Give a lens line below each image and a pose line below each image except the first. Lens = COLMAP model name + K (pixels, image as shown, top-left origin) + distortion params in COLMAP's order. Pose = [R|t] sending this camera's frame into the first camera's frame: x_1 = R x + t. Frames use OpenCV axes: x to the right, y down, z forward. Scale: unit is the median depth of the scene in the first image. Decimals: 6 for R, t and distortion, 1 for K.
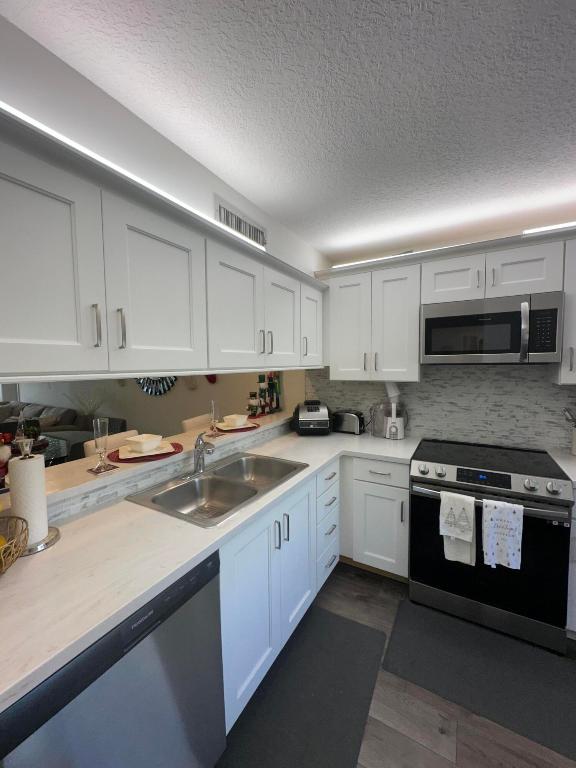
lens RADIAL K [[306.2, 0, 288.0], [0, 306.2, 384.0], [0, 0, 1]] dist [-0.002468, -0.000381]
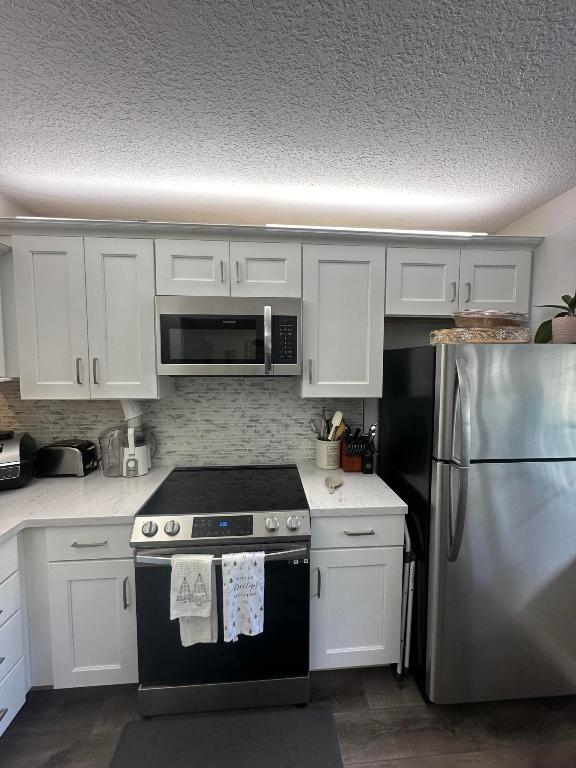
lens RADIAL K [[307.8, 0, 288.1], [0, 307.8, 385.8], [0, 0, 1]] dist [-0.000595, 0.000048]
pose [[0.822439, -0.027295, 0.568199, 0.295031], [0.024572, 0.999621, 0.012453, -0.045748], [-0.568323, 0.003720, 0.822797, 0.229024]]
